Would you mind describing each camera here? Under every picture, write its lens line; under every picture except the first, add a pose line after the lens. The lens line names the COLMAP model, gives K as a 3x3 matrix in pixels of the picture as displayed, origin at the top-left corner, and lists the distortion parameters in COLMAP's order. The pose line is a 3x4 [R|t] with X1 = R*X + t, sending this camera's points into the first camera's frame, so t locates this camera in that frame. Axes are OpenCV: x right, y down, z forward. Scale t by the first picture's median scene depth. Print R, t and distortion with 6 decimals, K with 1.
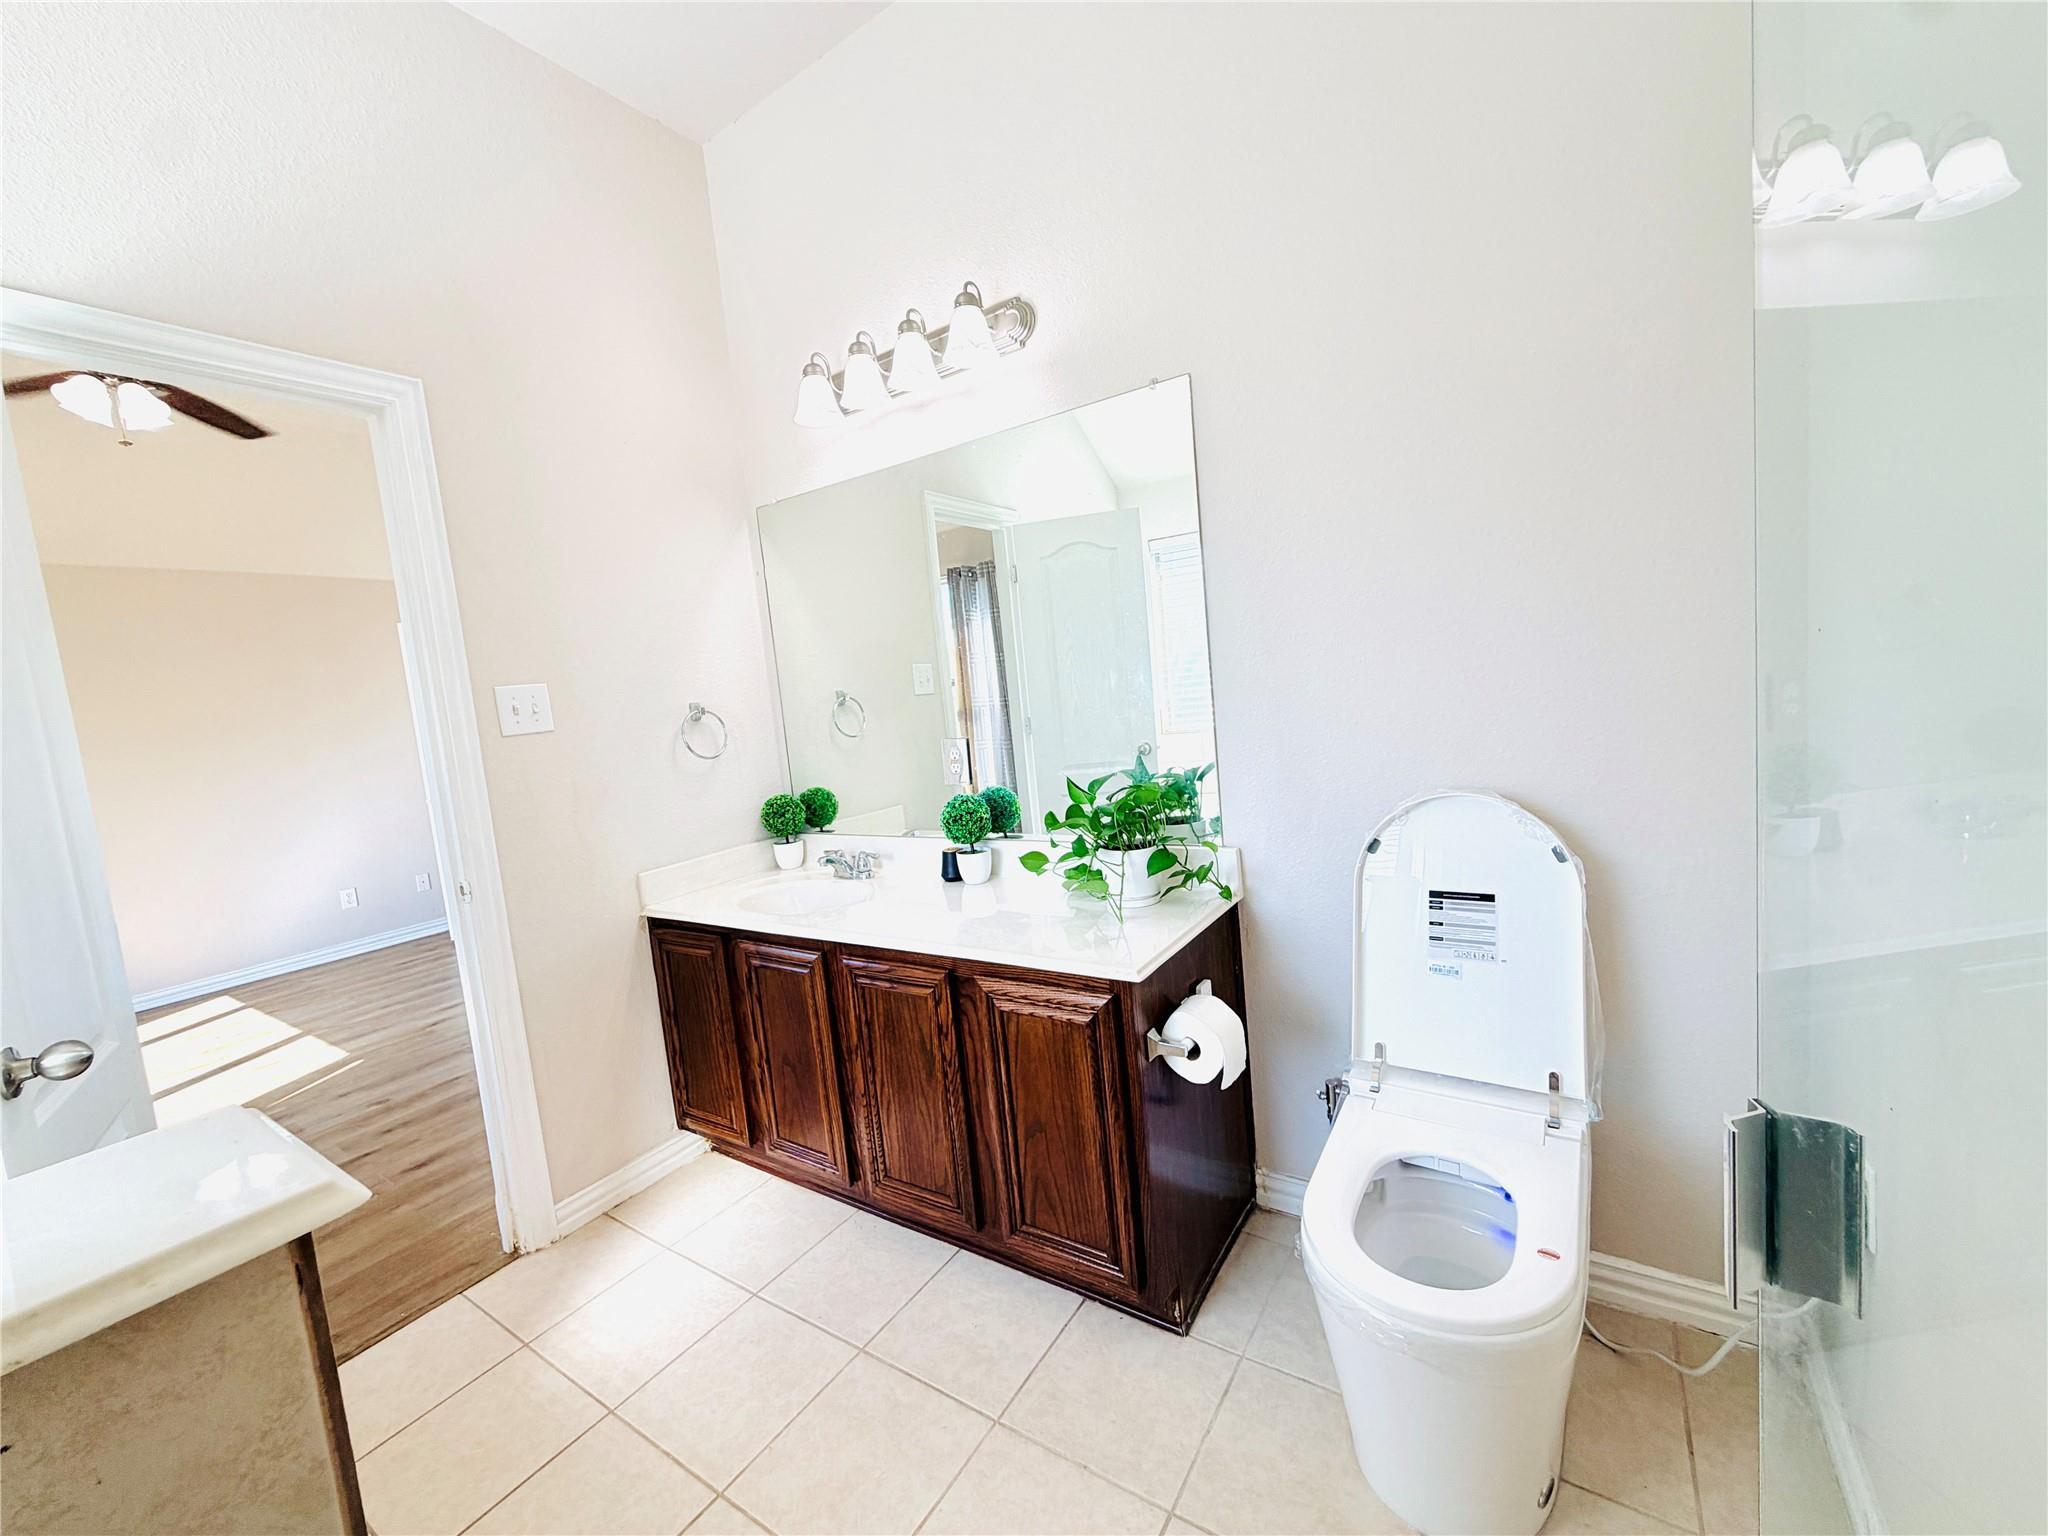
lens RADIAL K [[817.3, 0, 1018.7], [0, 817.3, 769.1], [0, 0, 1]] dist [-0.000145, -0.000280]
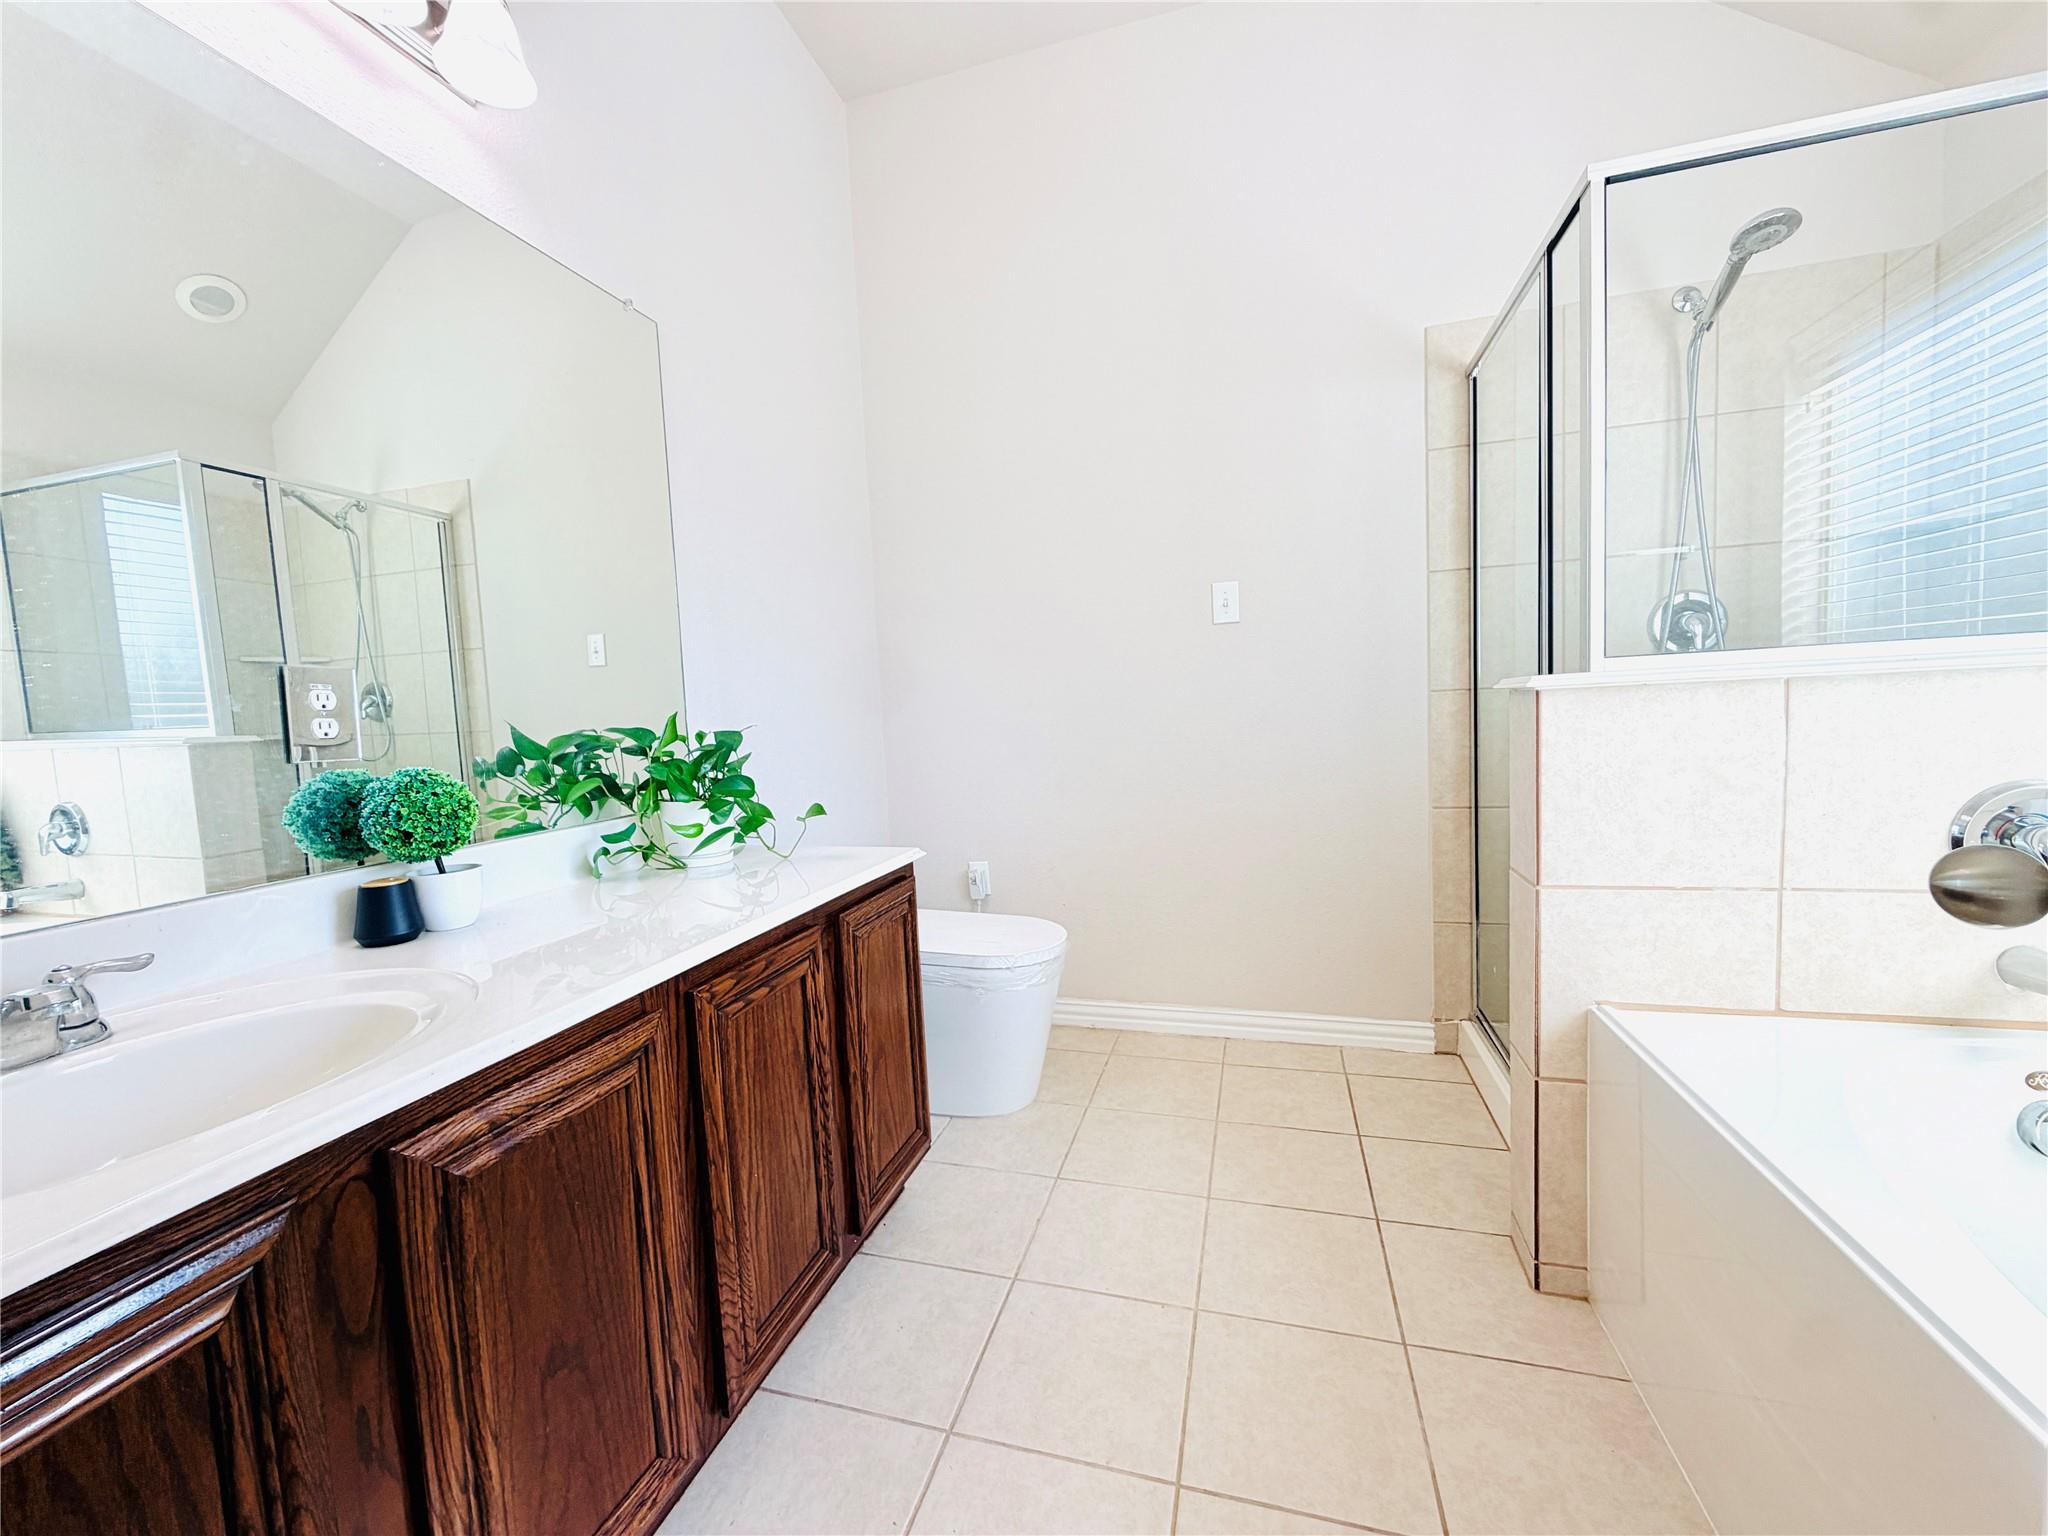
lens RADIAL K [[817.3, 0, 1018.7], [0, 817.3, 769.1], [0, 0, 1]] dist [-0.000145, -0.000280]
pose [[-0.291871, 0.032152, 0.955917, -0.778612], [0.167842, 0.985648, 0.018095, 0.101221], [-0.941616, 0.165724, -0.293078, 0.885613]]
